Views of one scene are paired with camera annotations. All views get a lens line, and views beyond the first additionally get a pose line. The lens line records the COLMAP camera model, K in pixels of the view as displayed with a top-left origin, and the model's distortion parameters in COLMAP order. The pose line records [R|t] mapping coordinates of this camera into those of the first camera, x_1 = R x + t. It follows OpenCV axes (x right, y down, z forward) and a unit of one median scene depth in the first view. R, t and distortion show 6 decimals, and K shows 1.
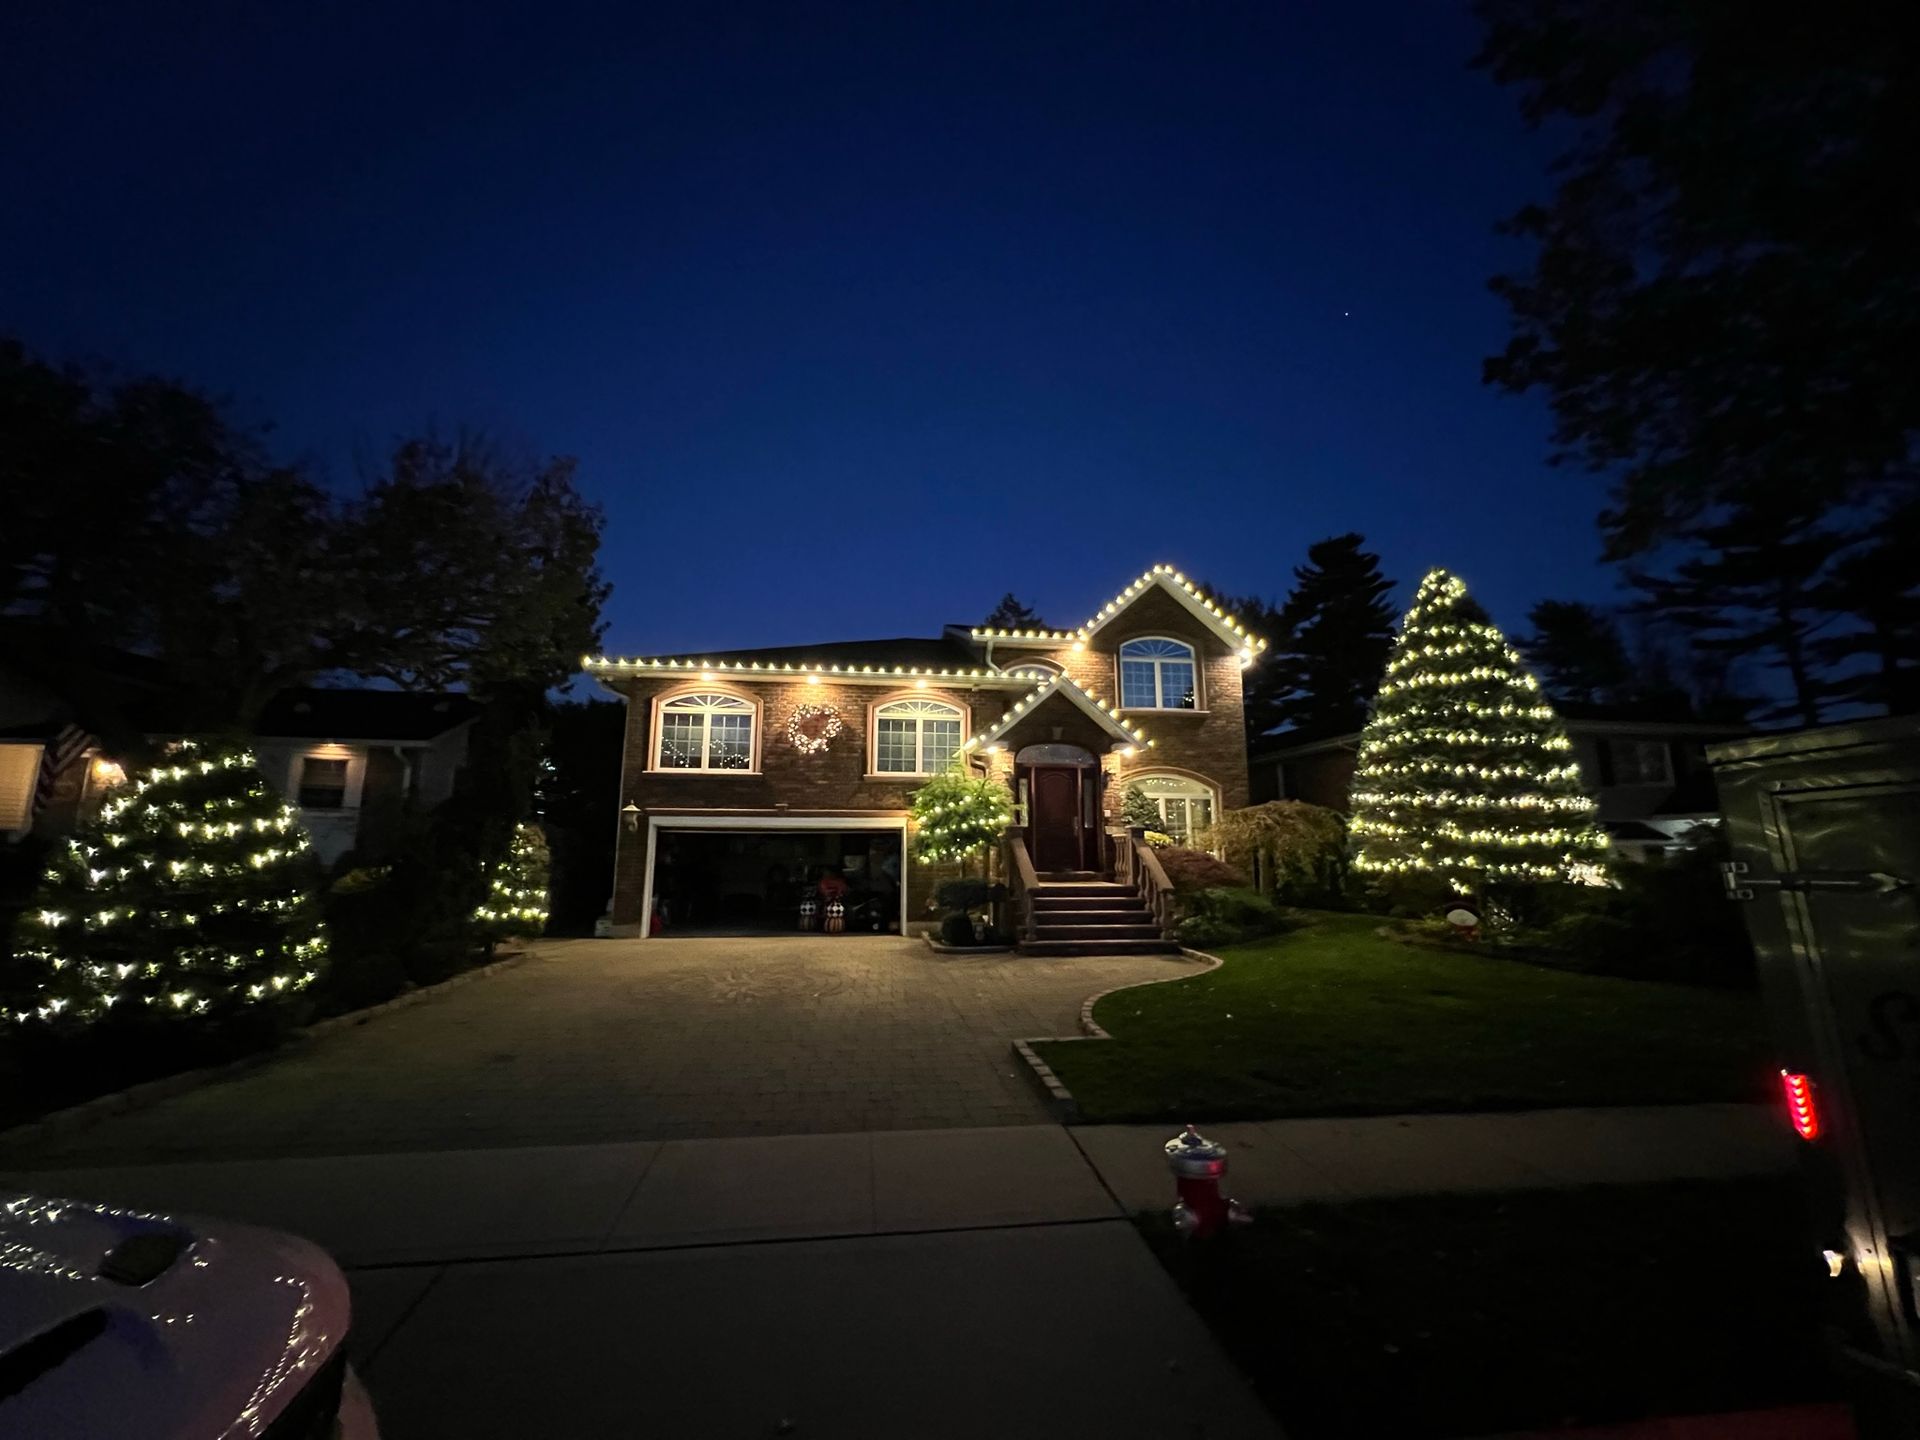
lens RADIAL K [[765.3, 0, 960.0], [0, 765.3, 720.0], [0, 0, 1]] dist [-0.001865, -0.000228]
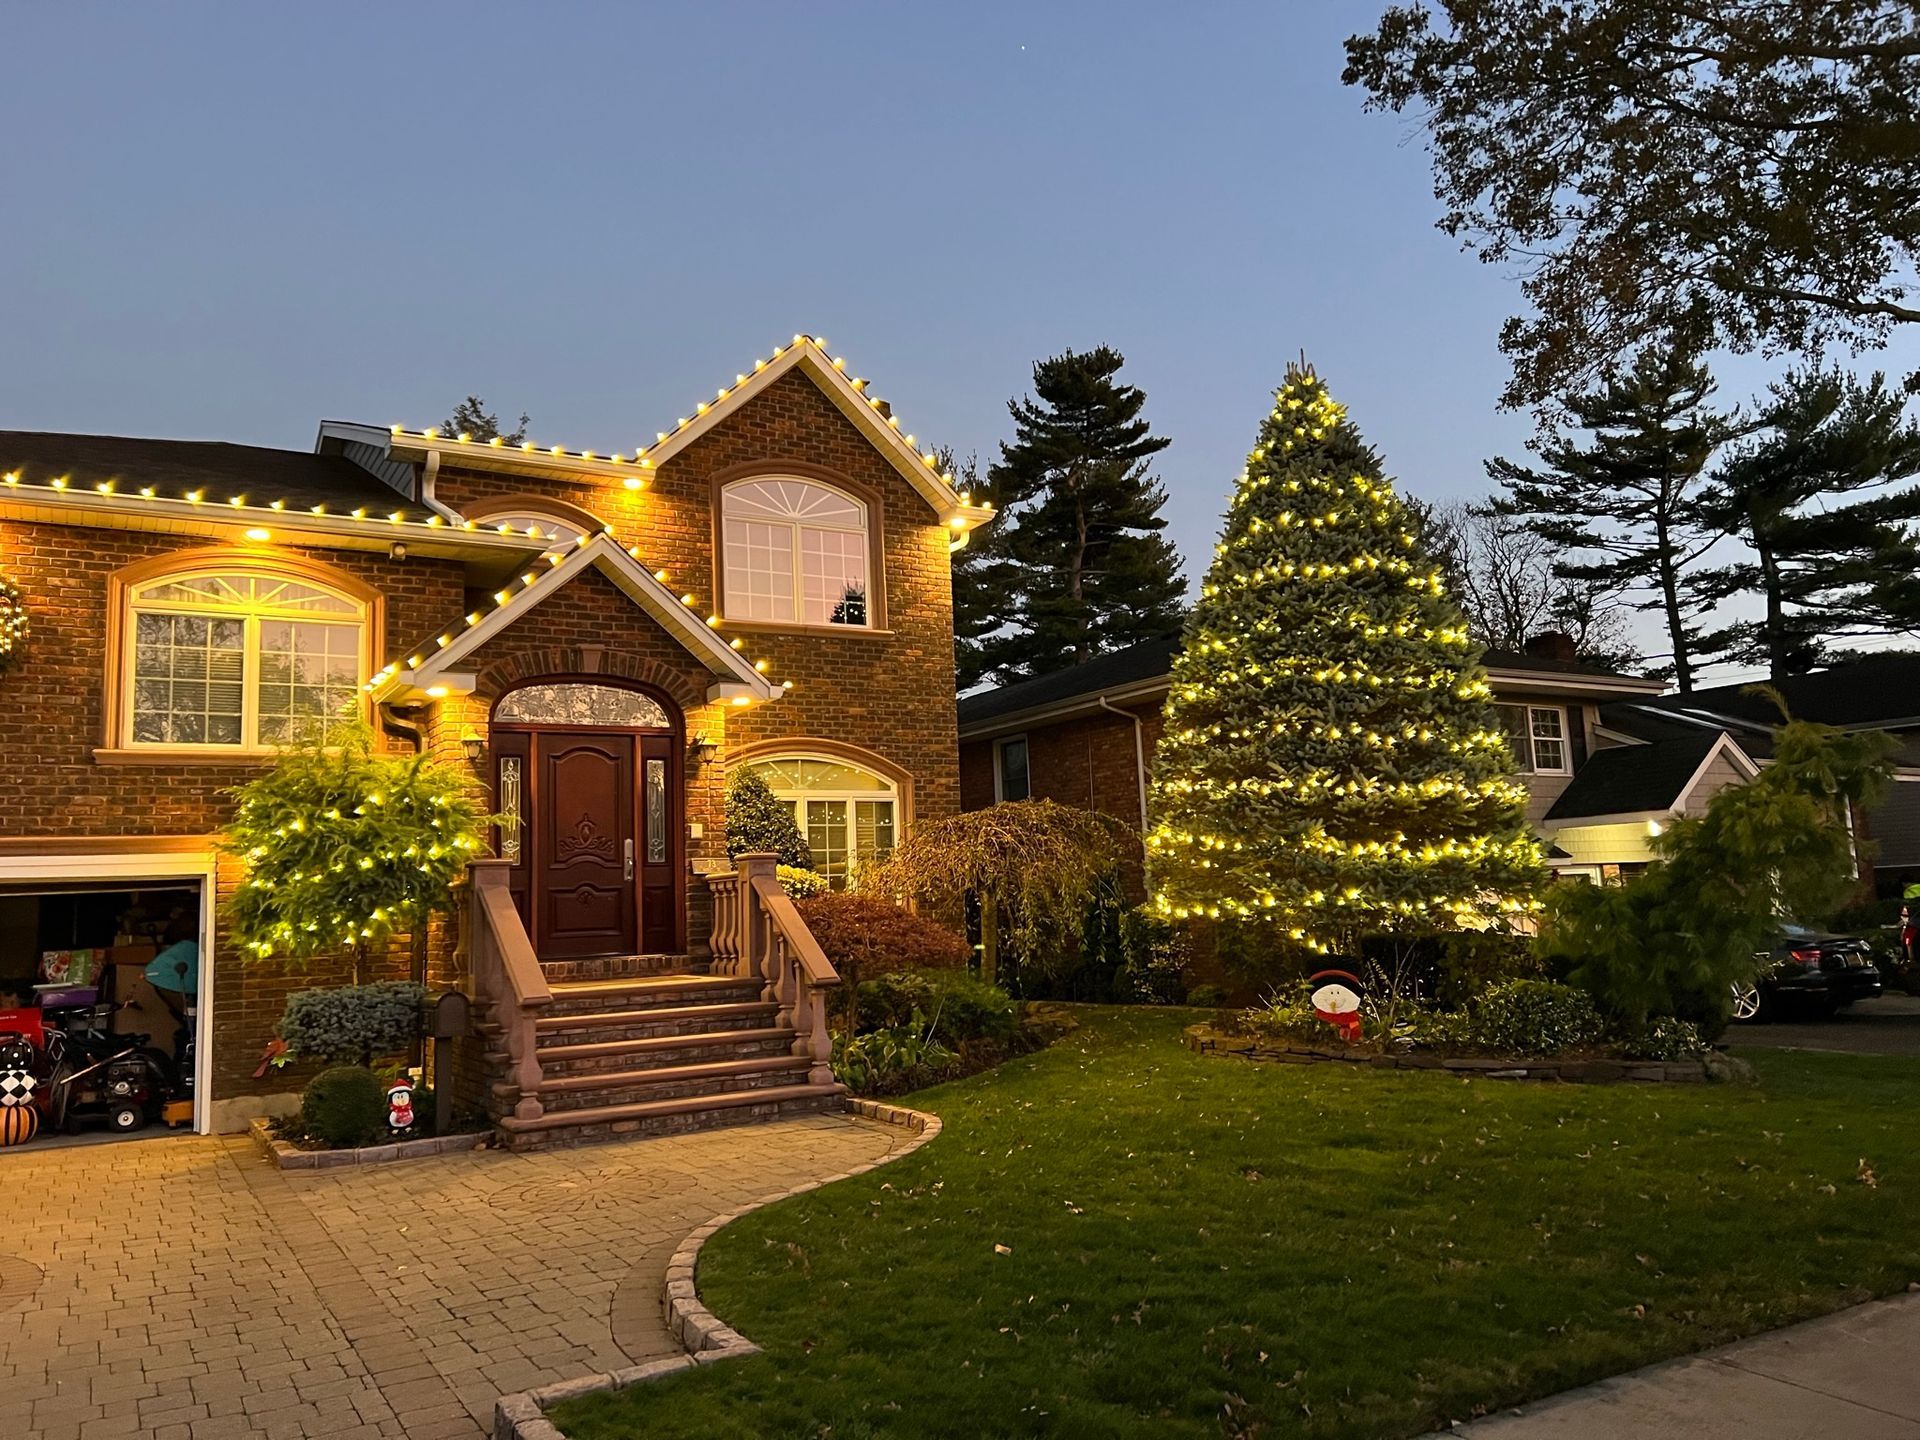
lens RADIAL K [[1405.0, 0, 960.0], [0, 1405.0, 720.0], [0, 0, 1]] dist [0.086040, -0.109375]
pose [[0.920697, 0.010224, 0.390144, 0.000409], [-0.020699, 0.999529, 0.022654, 0.030453], [-0.389729, -0.028933, 0.920475, 0.130010]]
